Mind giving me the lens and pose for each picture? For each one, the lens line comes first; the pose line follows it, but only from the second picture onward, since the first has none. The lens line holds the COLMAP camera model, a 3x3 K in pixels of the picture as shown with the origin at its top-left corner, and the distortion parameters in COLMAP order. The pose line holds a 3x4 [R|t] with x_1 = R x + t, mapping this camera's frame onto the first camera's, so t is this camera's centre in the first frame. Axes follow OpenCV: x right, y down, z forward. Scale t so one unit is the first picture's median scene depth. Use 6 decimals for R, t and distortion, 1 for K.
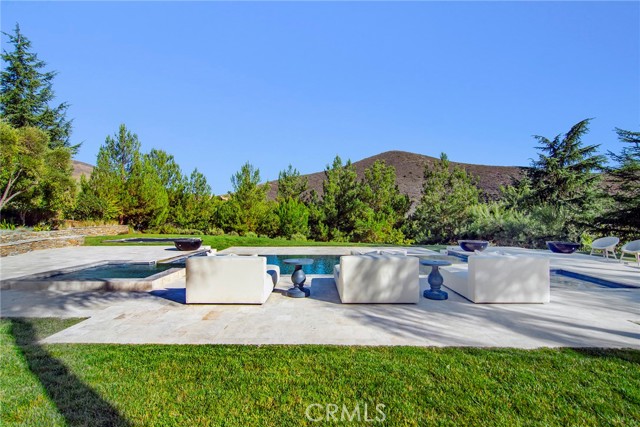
lens RADIAL K [[307.4, 0, 321.4], [0, 307.4, 217.9], [0, 0, 1]] dist [-0.016486, -0.001413]
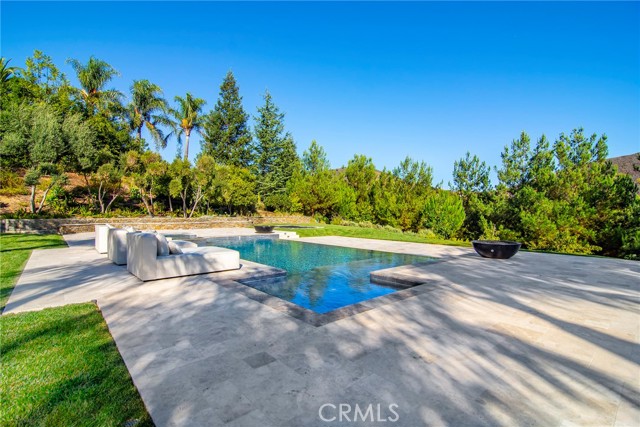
lens RADIAL K [[307.4, 0, 321.4], [0, 307.4, 217.9], [0, 0, 1]] dist [-0.016486, -0.001413]
pose [[0.664144, 0.016228, -0.747428, 0.351812], [-0.013063, 0.999864, 0.010101, 0.012715], [0.747490, 0.003055, 0.664266, 0.152866]]
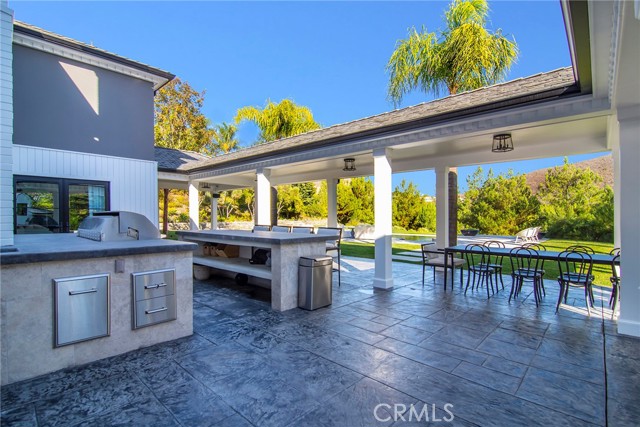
lens RADIAL K [[307.4, 0, 321.4], [0, 307.4, 217.9], [0, 0, 1]] dist [-0.016486, -0.001413]
pose [[0.742526, 0.004552, -0.669802, 0.482001], [-0.008740, 0.999958, -0.002893, 0.014010], [0.669761, 0.008002, 0.742534, -0.362083]]
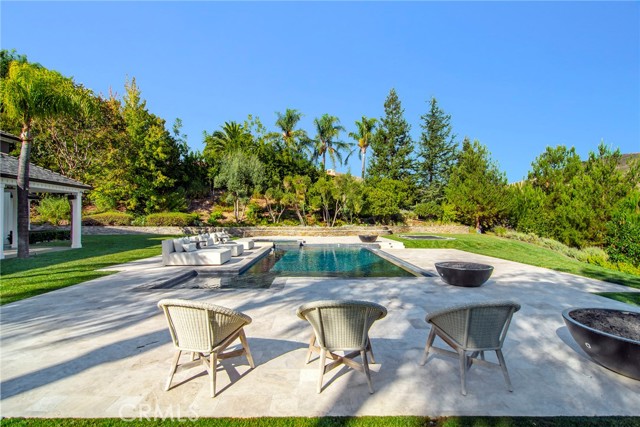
lens RADIAL K [[308.0, 0, 314.2], [0, 308.0, 213.6], [0, 0, 1]] dist [0.003545, -0.000380]
pose [[0.021609, -0.019428, -0.999578, 0.486756], [-0.009680, 0.999760, -0.019641, 0.002822], [0.999720, 0.010100, 0.021416, 0.361615]]
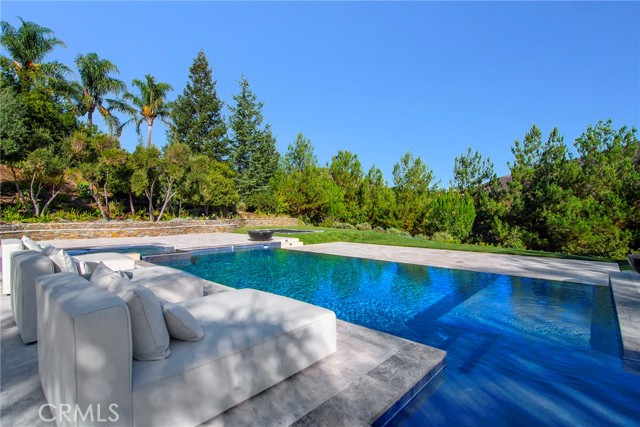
lens RADIAL K [[307.4, 0, 321.4], [0, 307.4, 217.9], [0, 0, 1]] dist [-0.016486, -0.001413]
pose [[0.742687, 0.009519, -0.669571, 0.194567], [-0.006379, 0.999954, 0.007140, 0.011438], [0.669608, -0.001031, 0.742714, 0.185141]]
